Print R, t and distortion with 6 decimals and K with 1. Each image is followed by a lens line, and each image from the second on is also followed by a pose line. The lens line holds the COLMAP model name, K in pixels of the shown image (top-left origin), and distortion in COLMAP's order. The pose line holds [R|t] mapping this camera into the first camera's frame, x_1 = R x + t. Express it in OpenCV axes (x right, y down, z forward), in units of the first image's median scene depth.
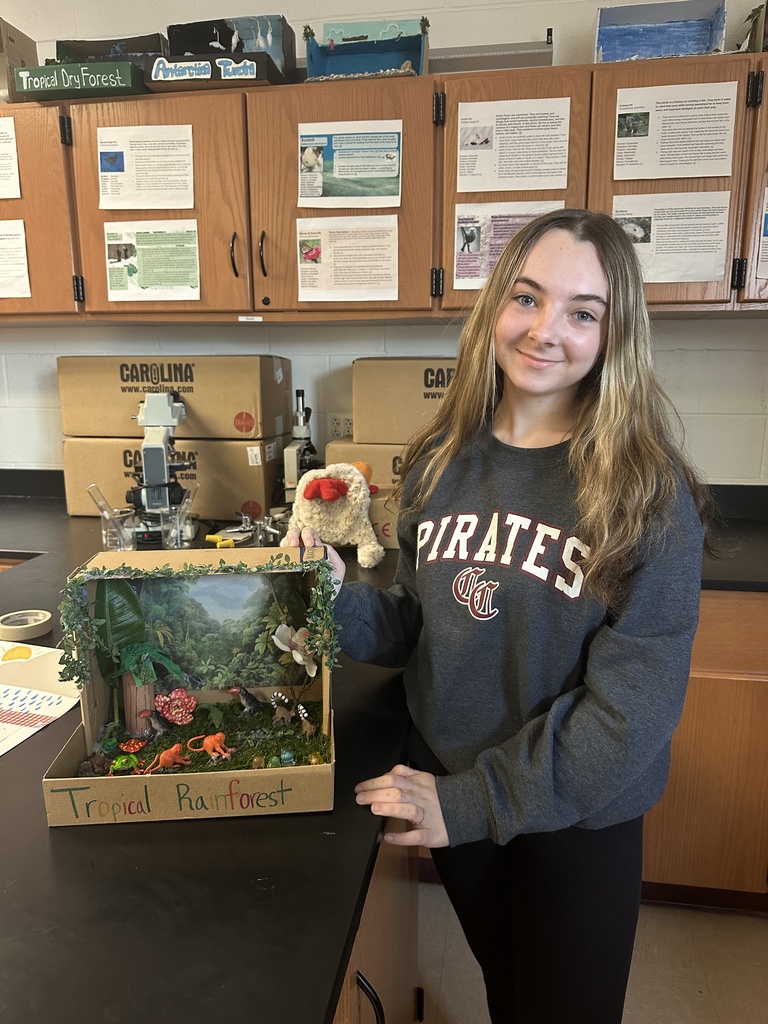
lens RADIAL K [[733.4, 0, 382.7], [0, 733.4, 507.3], [0, 0, 1]] dist [-0.007084, -0.001793]
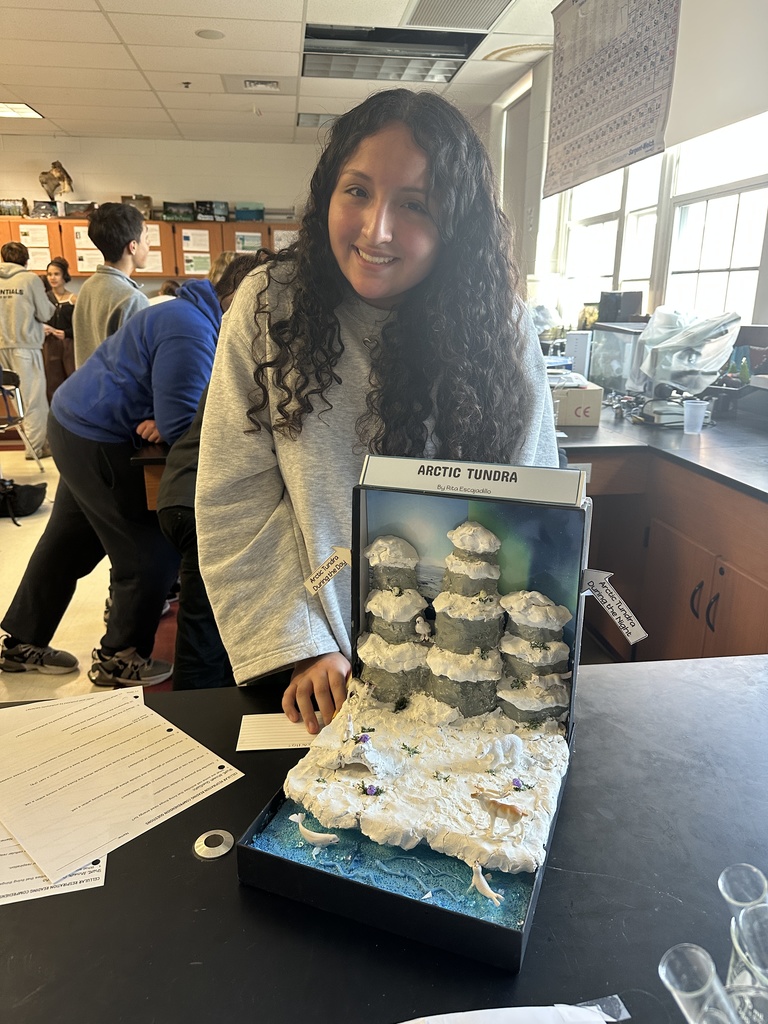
lens RADIAL K [[733.4, 0, 383.1], [0, 733.4, 513.6], [0, 0, 1]] dist [-0.007084, -0.001793]
pose [[0.961952, -0.068145, 0.264582, -0.524172], [0.046602, 0.995129, 0.086870, 0.760481], [-0.269213, -0.071235, 0.960443, -3.394264]]
